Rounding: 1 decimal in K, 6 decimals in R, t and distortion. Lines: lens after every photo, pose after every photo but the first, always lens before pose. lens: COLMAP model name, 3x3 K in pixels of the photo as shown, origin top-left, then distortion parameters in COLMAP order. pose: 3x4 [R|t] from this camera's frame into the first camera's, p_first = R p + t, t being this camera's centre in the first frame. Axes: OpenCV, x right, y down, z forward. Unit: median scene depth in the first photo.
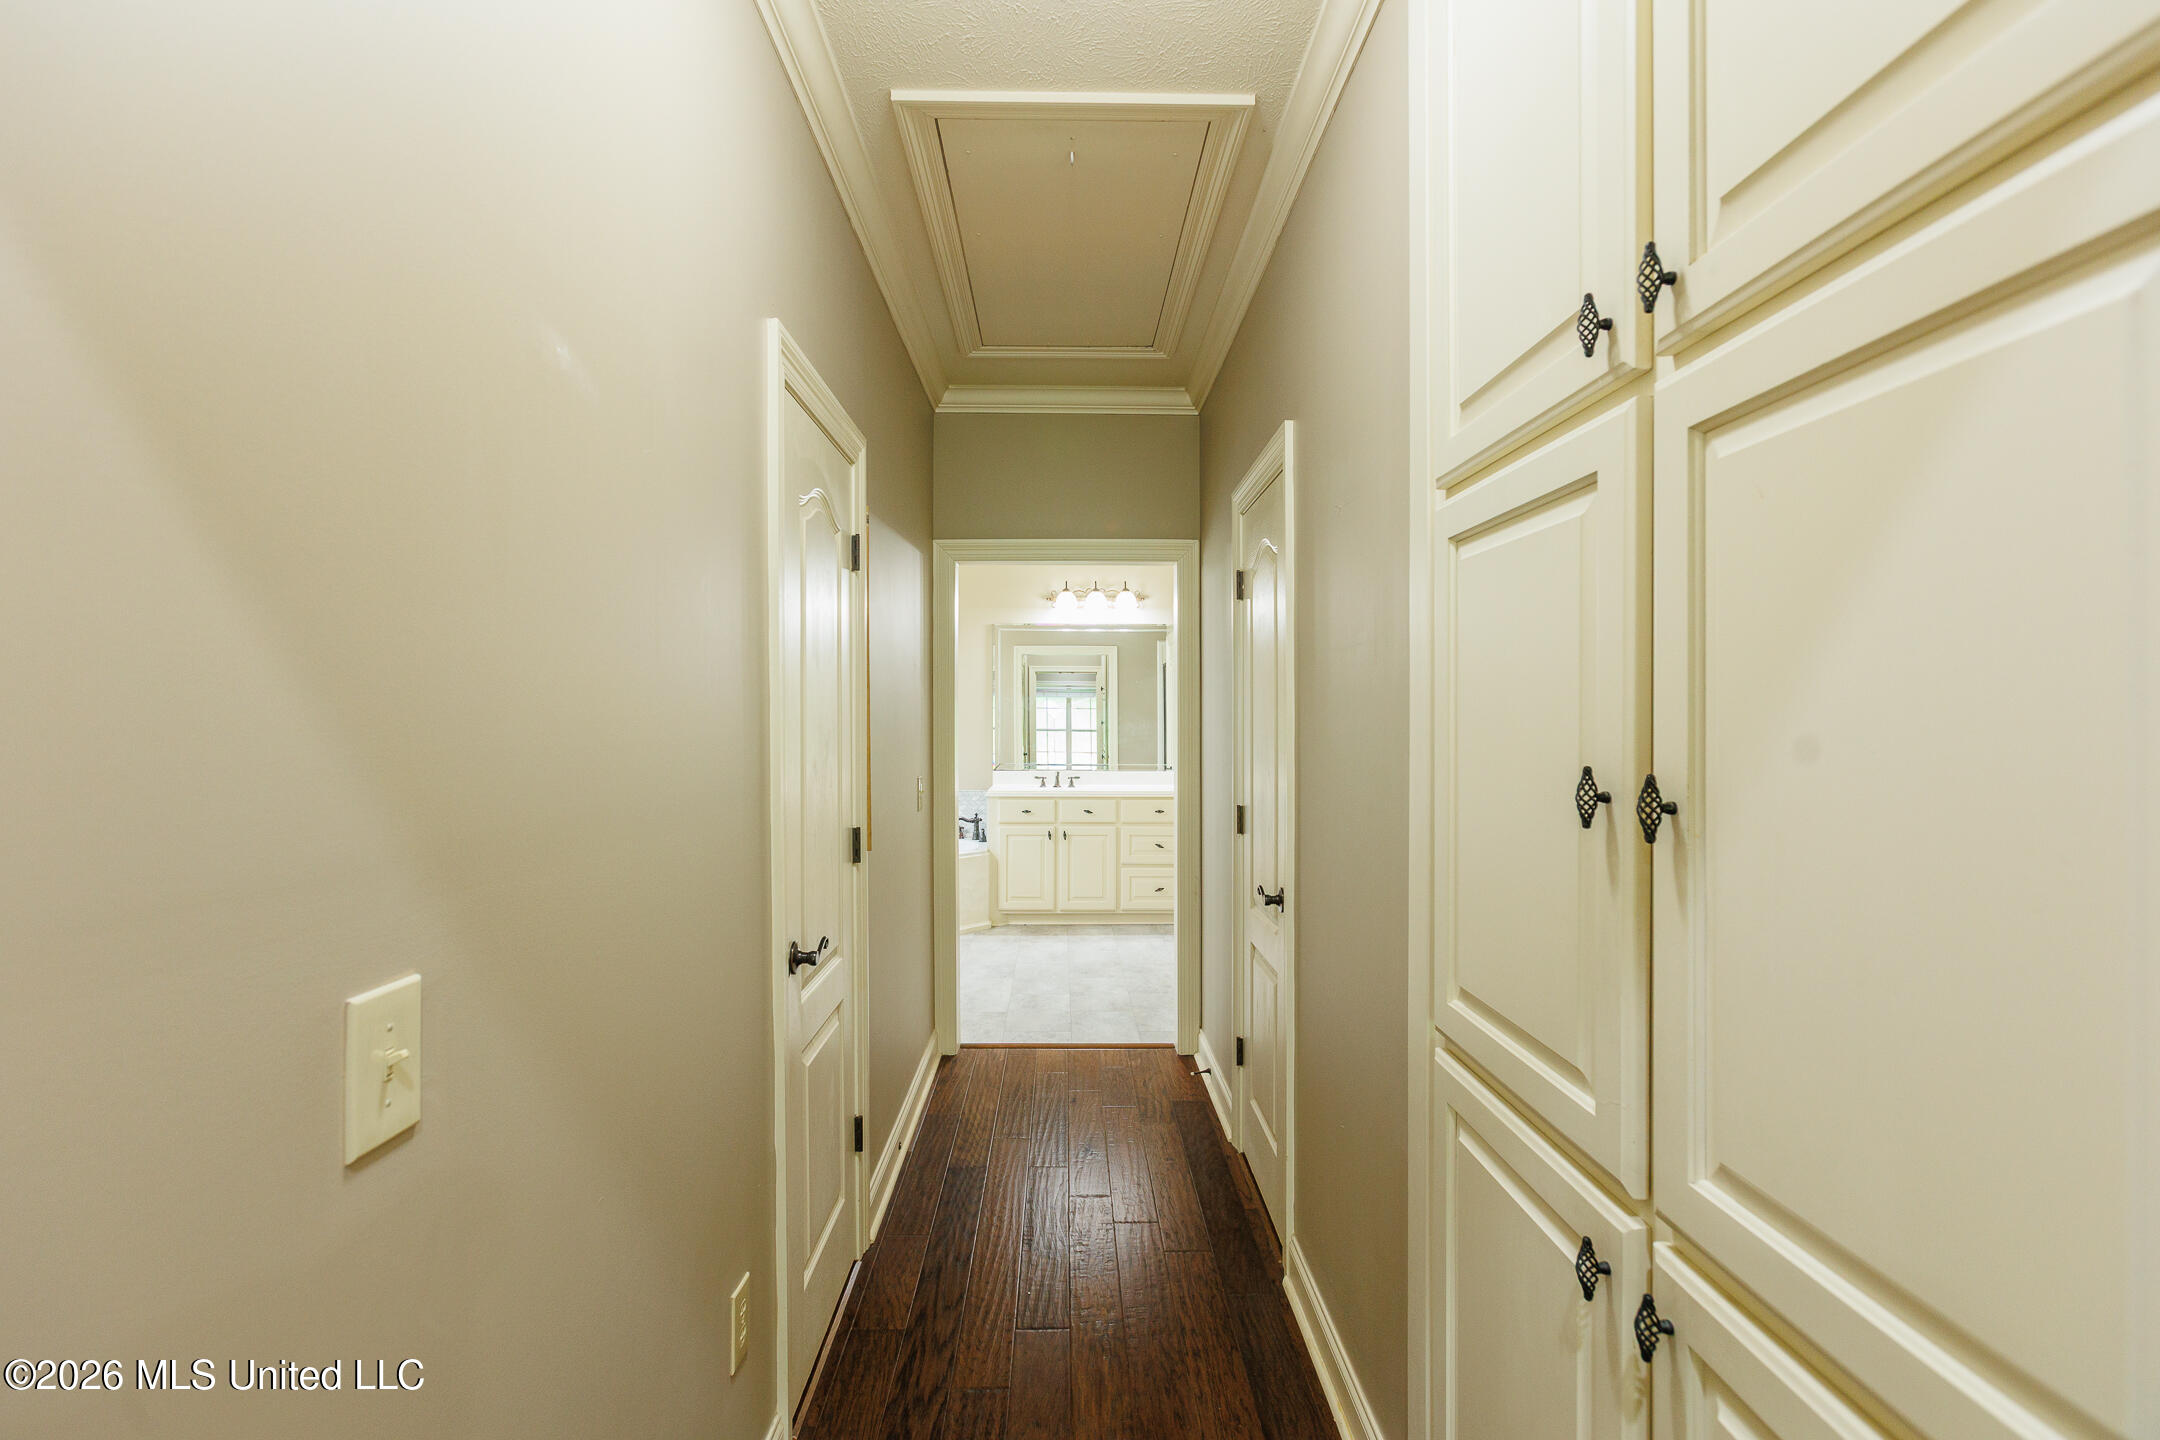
lens RADIAL K [[982.2, 0, 1051.9], [0, 982.2, 728.6], [0, 0, 1]] dist [-0.010345, 0.004631]
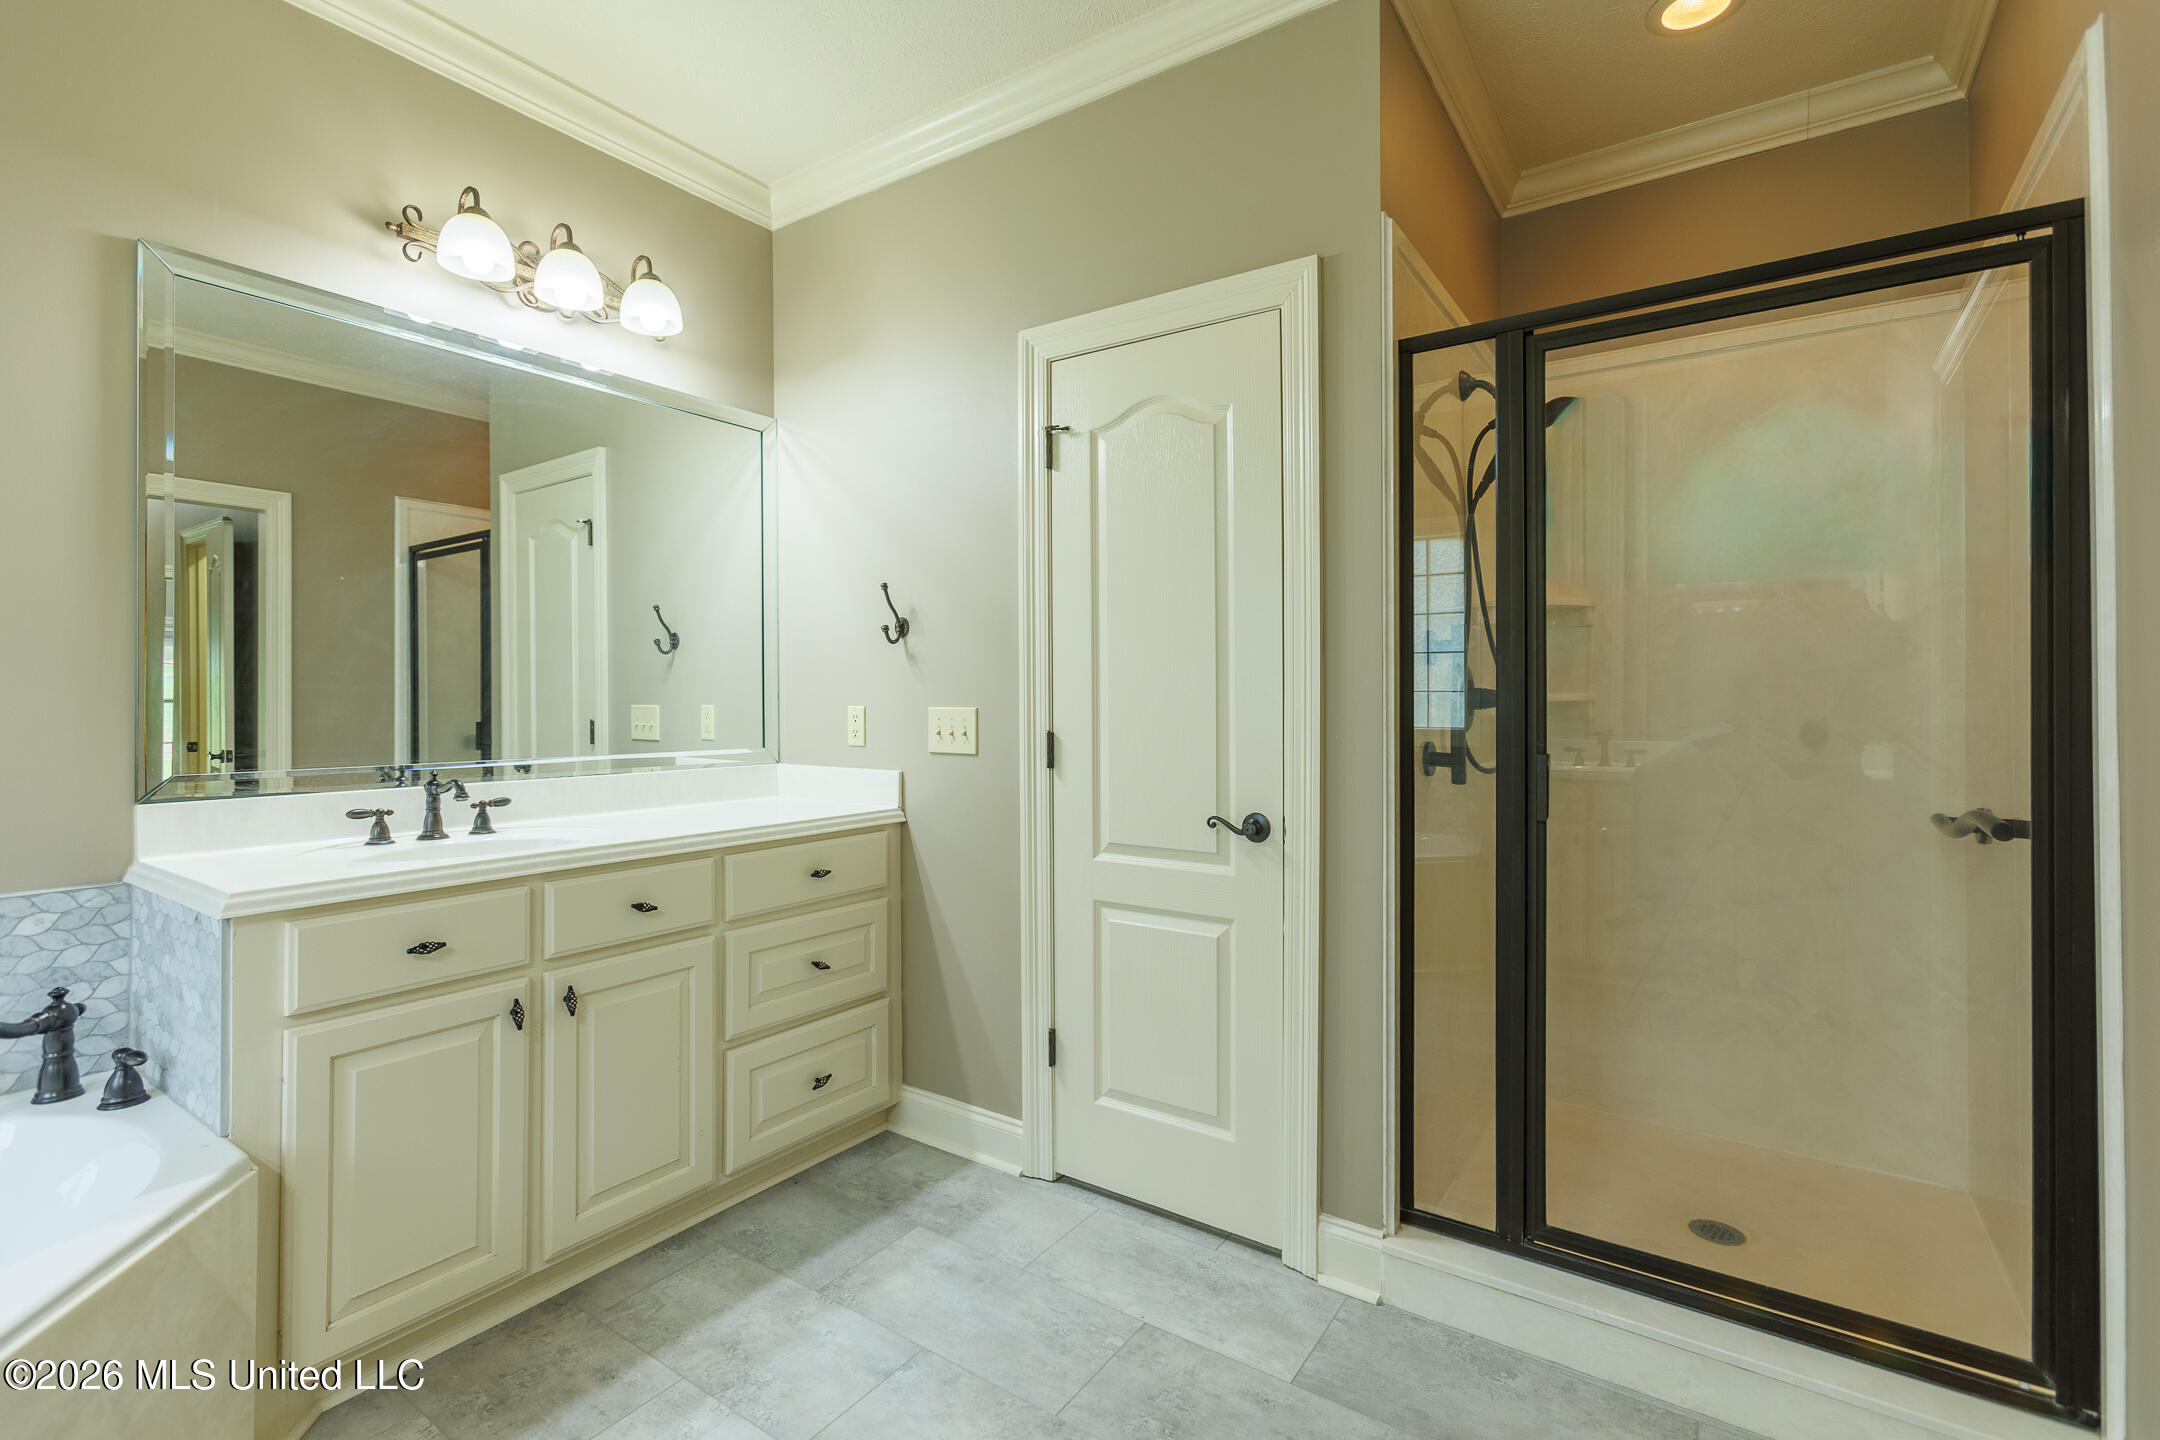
lens RADIAL K [[982.2, 0, 1090.8], [0, 982.2, 693.8], [0, 0, 1]] dist [-0.010345, 0.004631]
pose [[0.550019, 0.004720, 0.835139, -0.426463], [0.009192, 0.999889, -0.011705, 0.060573], [-0.835101, 0.014115, 0.549915, 2.038539]]
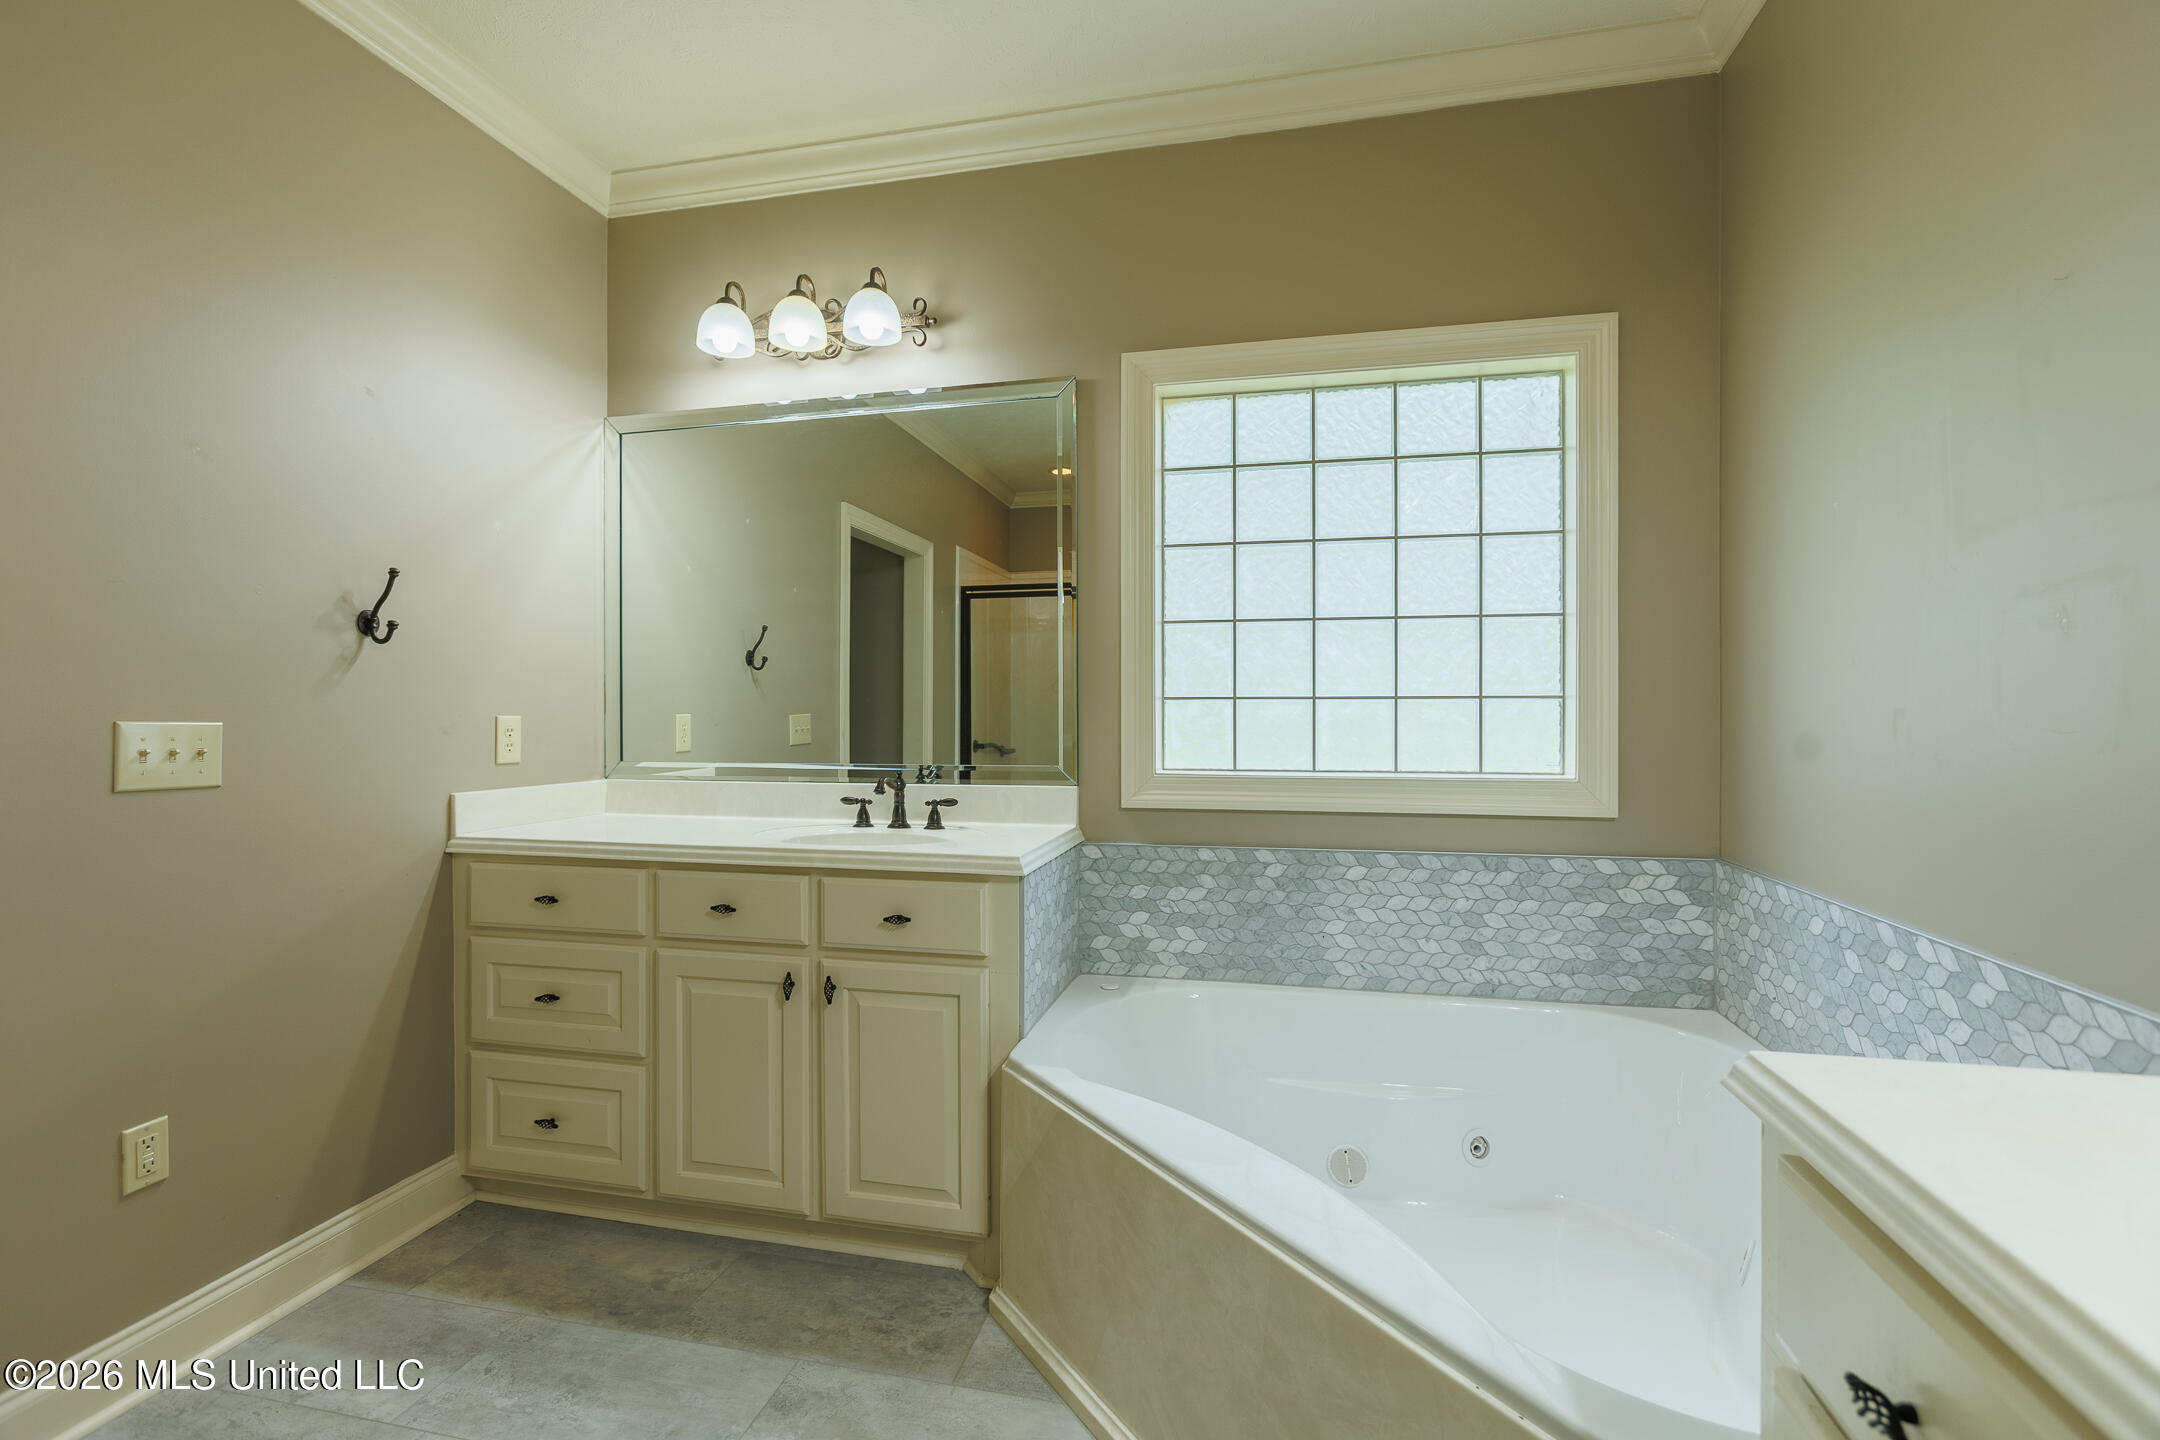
lens RADIAL K [[982.2, 0, 1089.4], [0, 982.2, 711.3], [0, 0, 1]] dist [-0.010345, 0.004631]
pose [[0.977940, -0.003480, -0.208855, 0.469659], [0.001660, 0.999959, -0.008891, 0.060482], [0.208878, 0.008349, 0.977906, 2.034228]]
